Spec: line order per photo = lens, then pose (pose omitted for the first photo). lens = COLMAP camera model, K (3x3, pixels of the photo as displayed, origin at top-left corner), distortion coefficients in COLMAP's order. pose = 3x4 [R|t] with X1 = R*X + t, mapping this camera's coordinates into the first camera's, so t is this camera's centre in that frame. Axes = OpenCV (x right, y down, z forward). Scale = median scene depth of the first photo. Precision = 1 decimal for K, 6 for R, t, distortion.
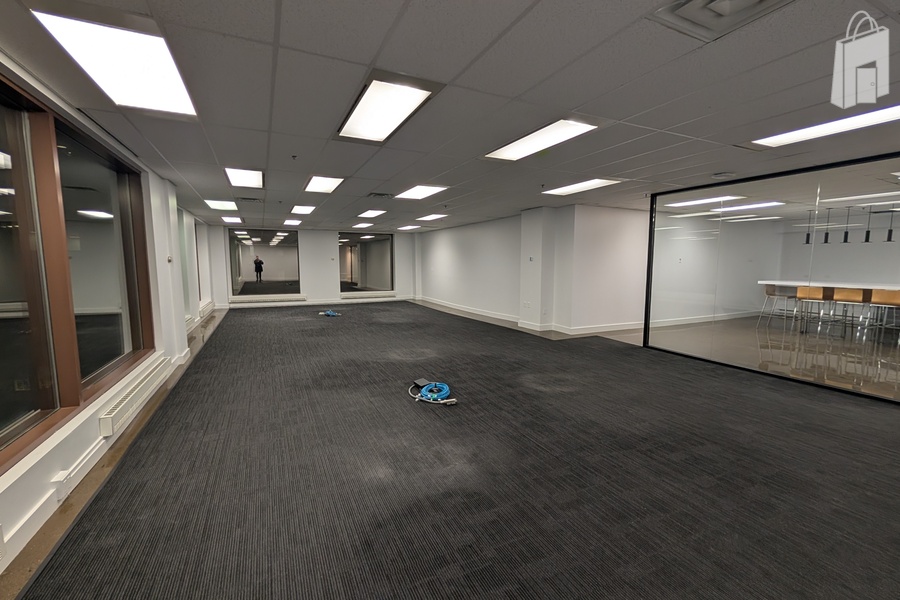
lens RADIAL K [[387.5, 0, 453.1], [0, 387.5, 301.0], [0, 0, 1]] dist [0.000472, 0.000650]
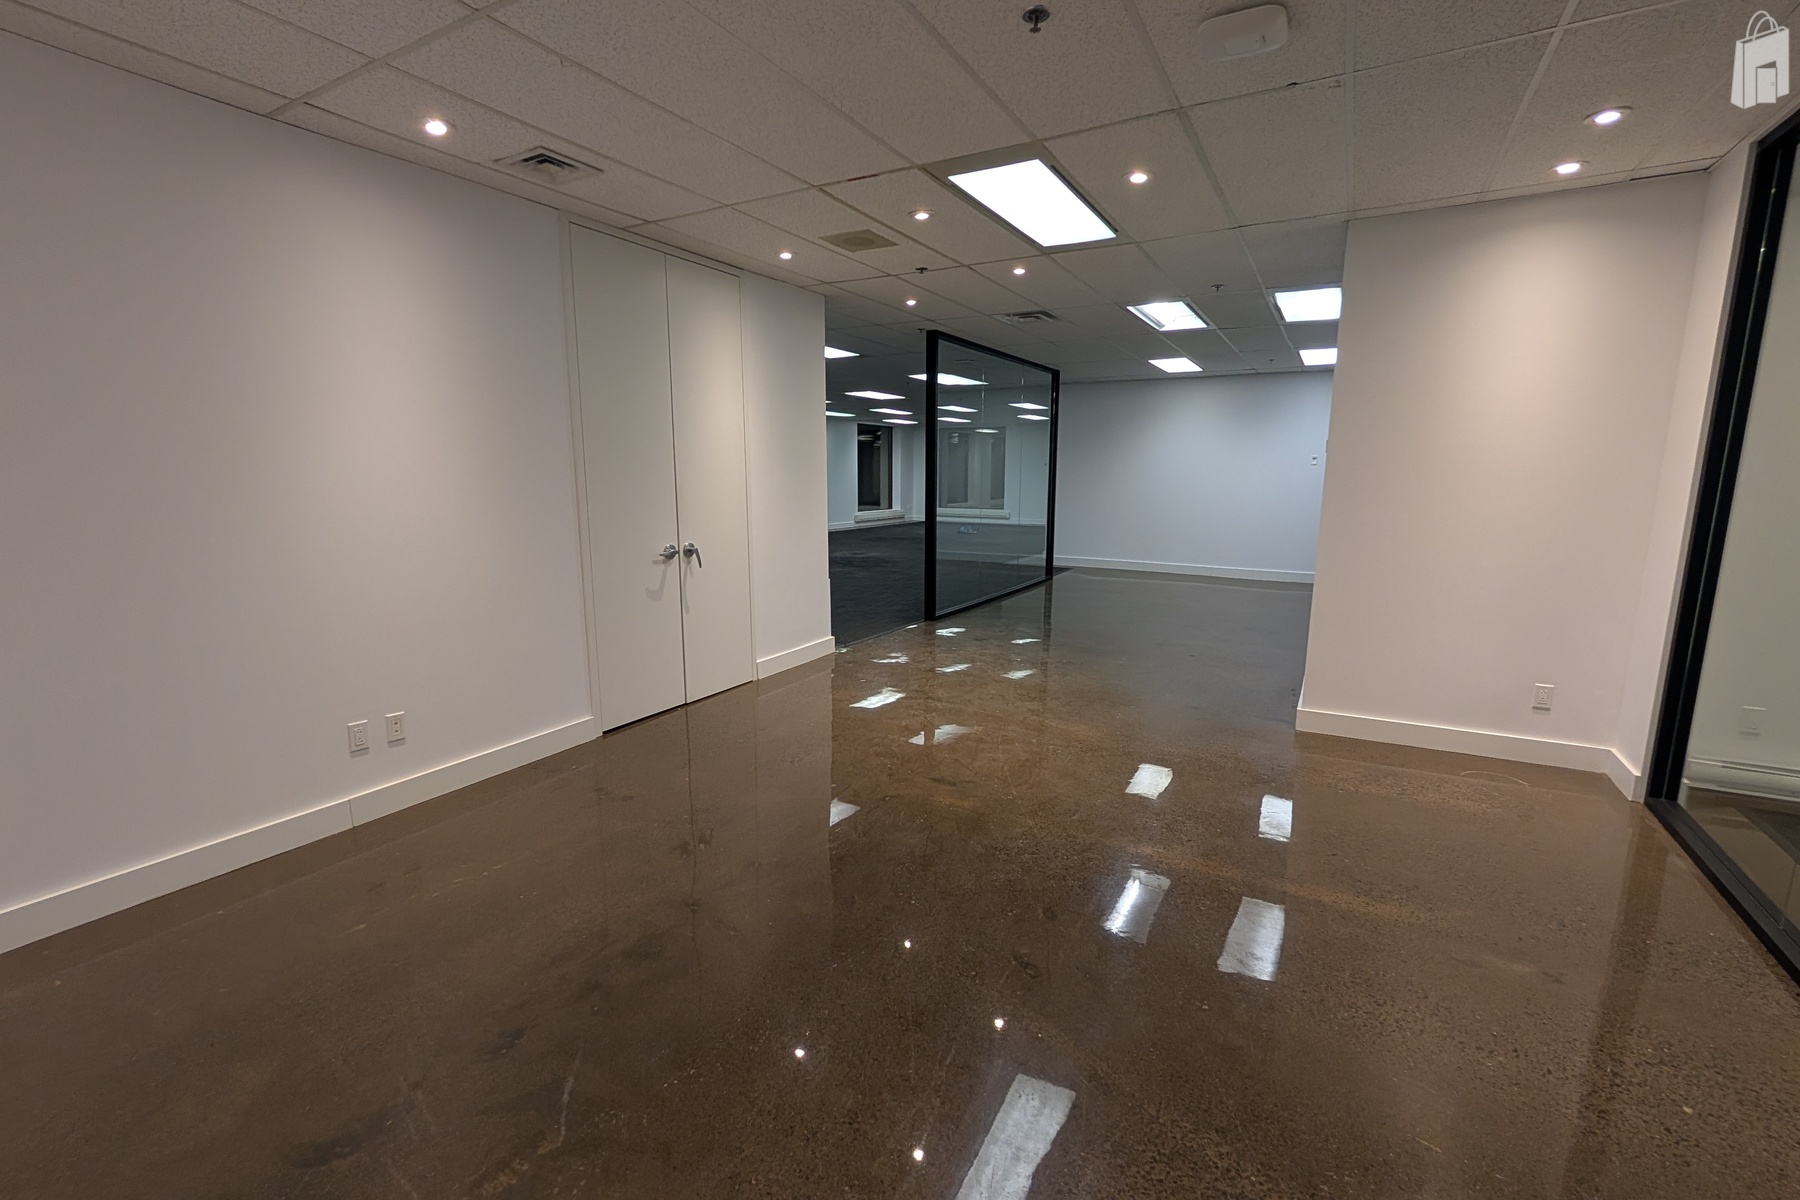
lens RADIAL K [[775.1, 0, 898.8], [0, 775.1, 600.5], [0, 0, 1]] dist [0.000472, 0.000650]
pose [[0.557770, 0.135190, -0.818912, 2.200655], [-0.084629, 0.990767, 0.105919, 0.041135], [0.825670, 0.010225, 0.564061, -0.114683]]
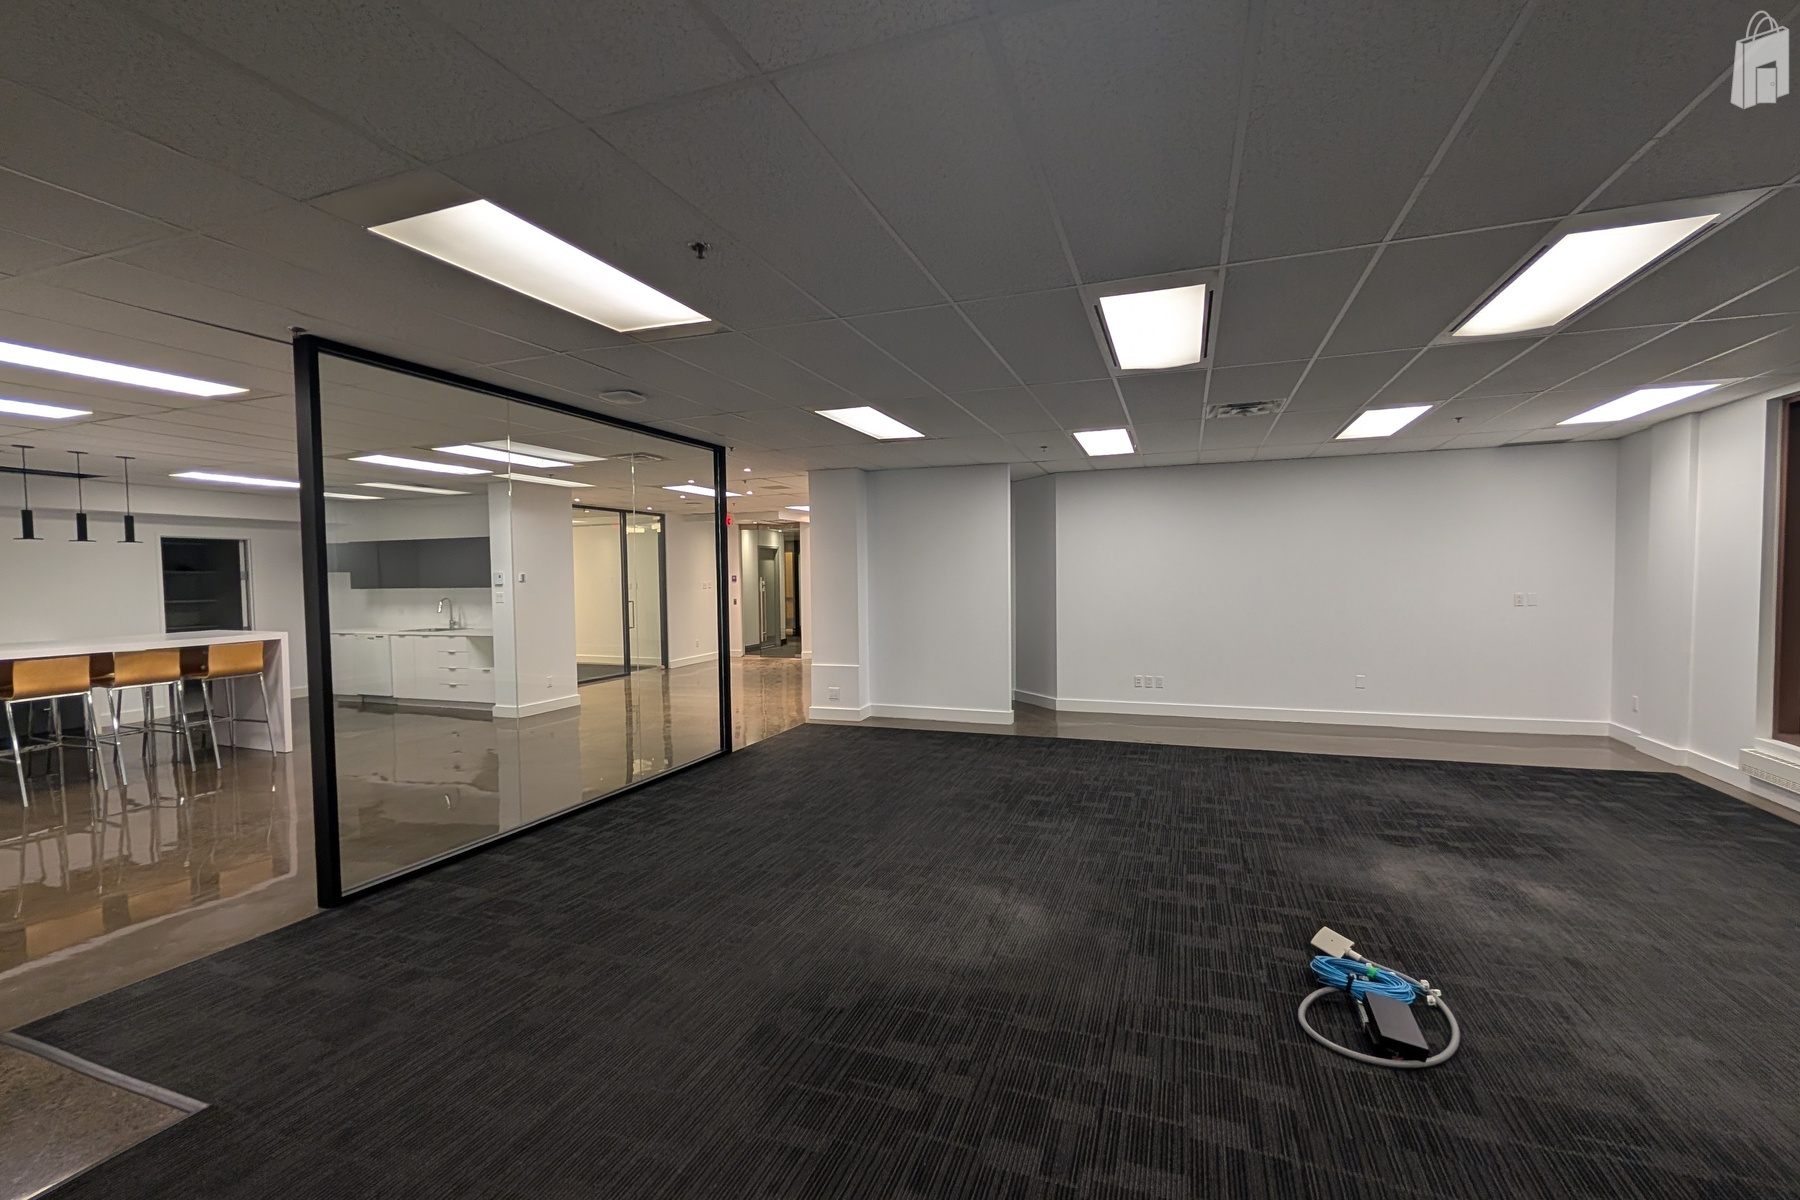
lens RADIAL K [[775.1, 0, 893.6], [0, 775.1, 607.1], [0, 0, 1]] dist [0.000472, 0.000650]
pose [[-0.685412, -0.023589, 0.727773, -0.213872], [0.085914, 0.989874, 0.112997, -0.158723], [-0.723069, 0.139975, -0.676445, 1.481718]]
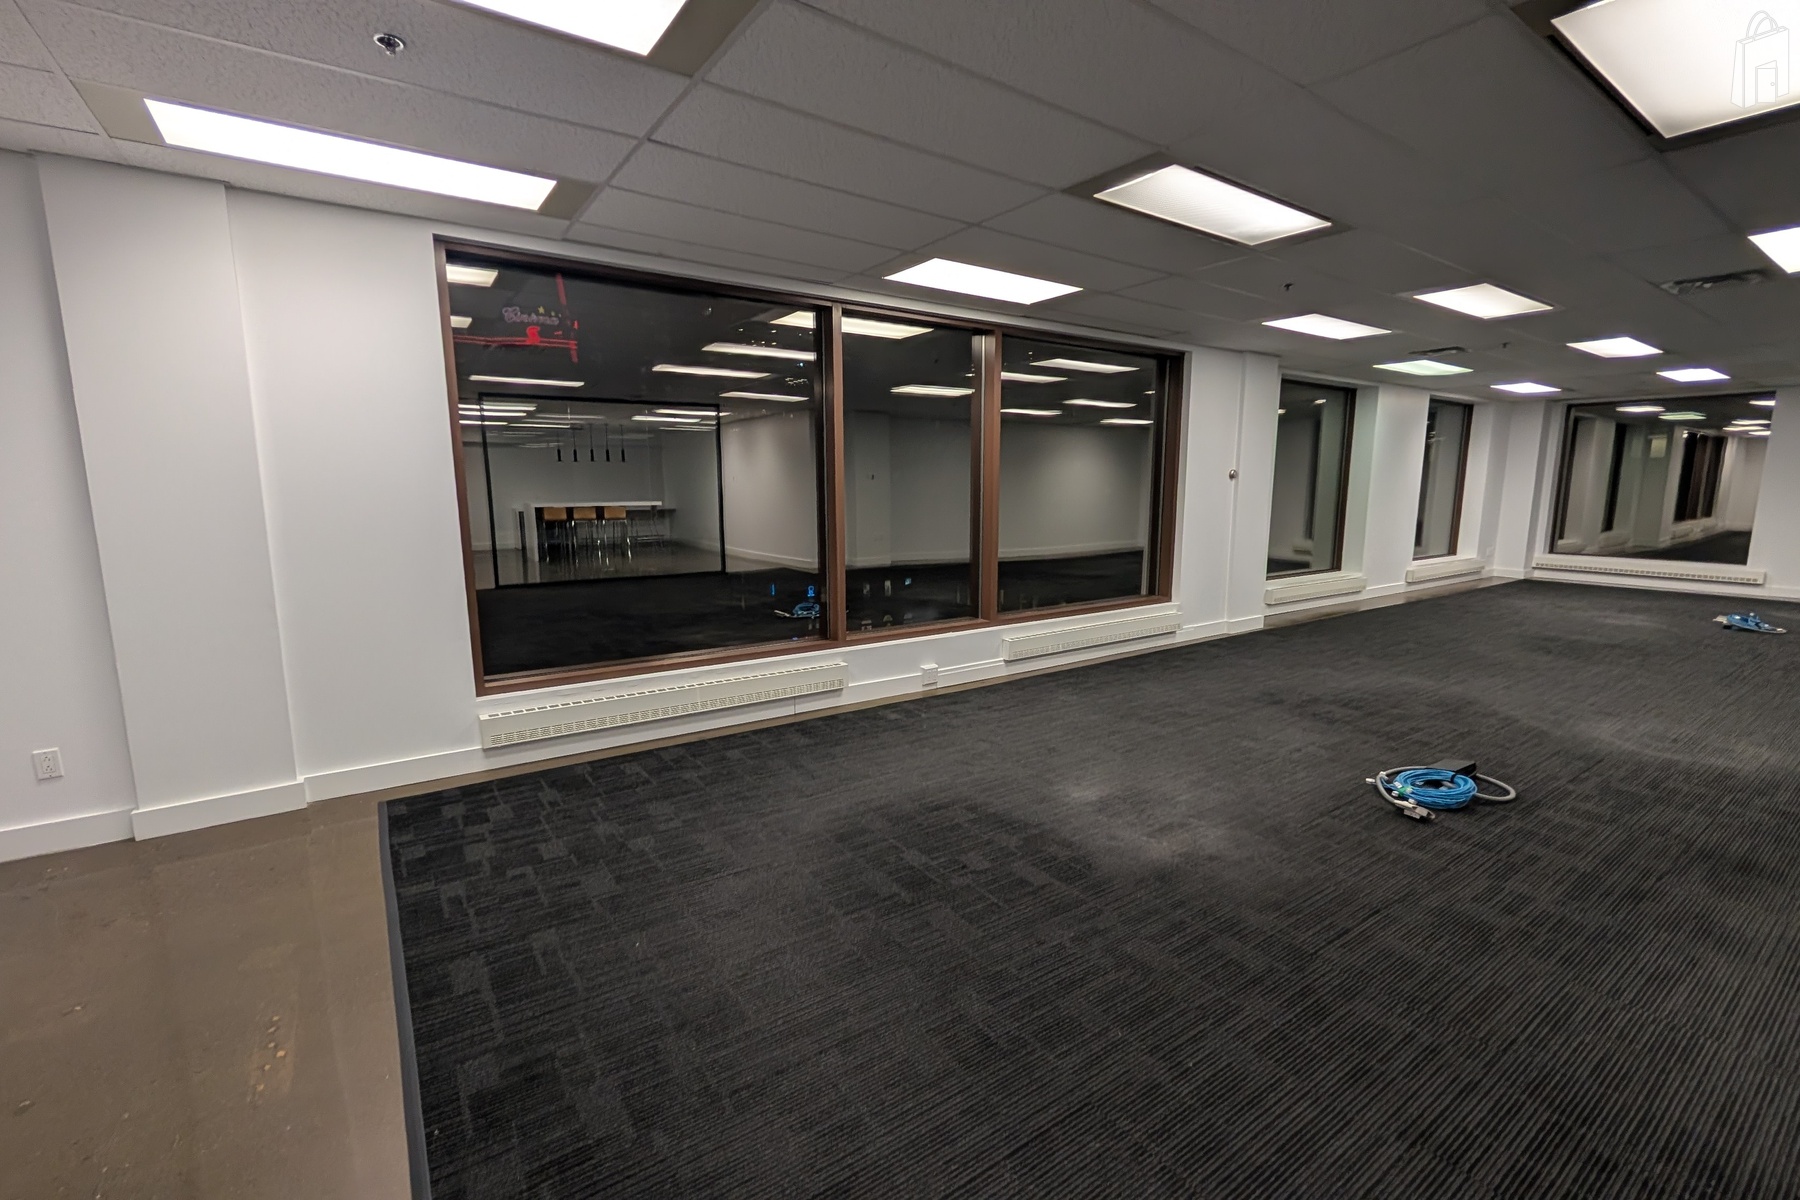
lens RADIAL K [[775.1, 0, 902.6], [0, 775.1, 604.2], [0, 0, 1]] dist [0.000472, 0.000650]
pose [[0.161637, 0.151461, -0.975158, 0.569812], [-0.097097, 0.985798, 0.137019, -0.016155], [0.982062, 0.072538, 0.174048, 0.250519]]
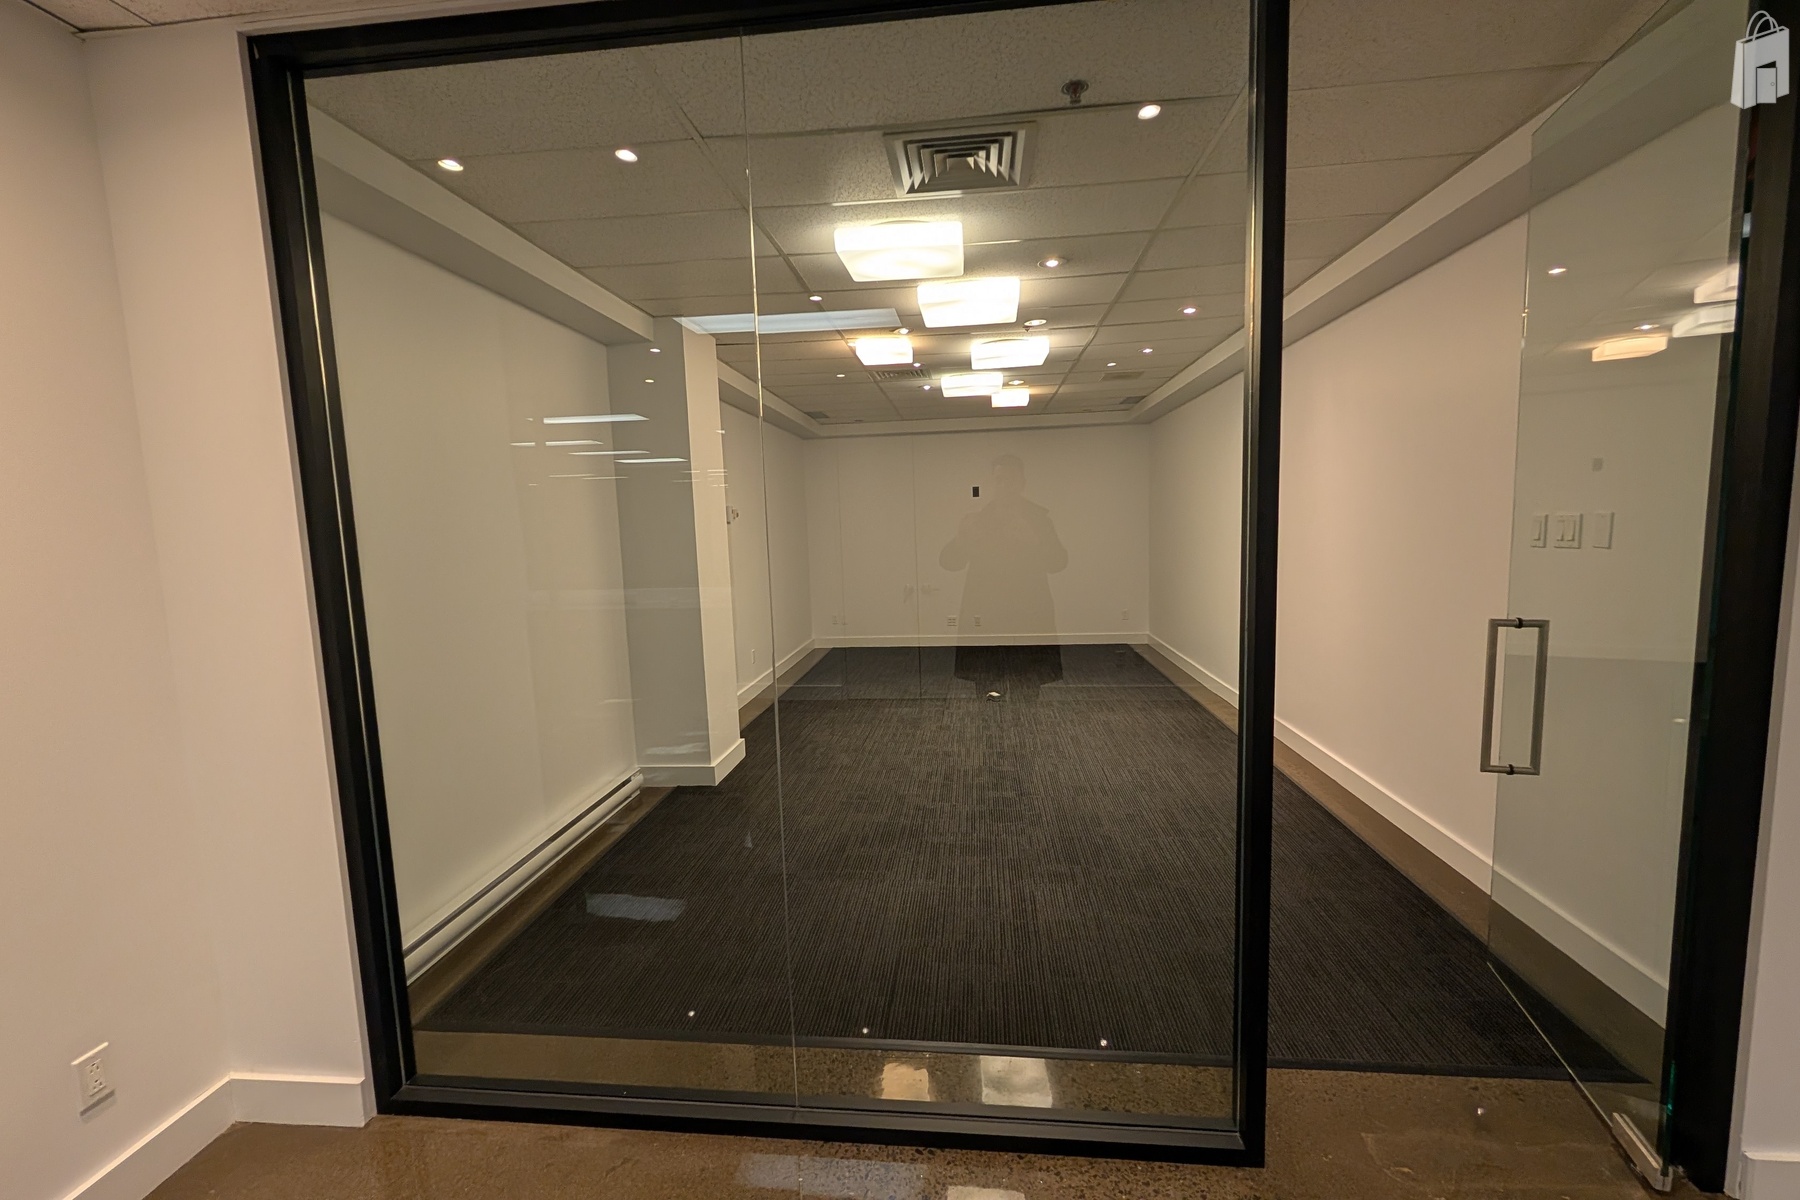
lens RADIAL K [[775.1, 0, 904.4], [0, 775.1, 606.3], [0, 0, 1]] dist [0.000472, 0.000650]
pose [[0.521228, -0.112106, 0.846022, 1.847833], [0.121587, 0.990977, 0.056405, -0.025899], [-0.844712, 0.073465, 0.530156, 0.344263]]
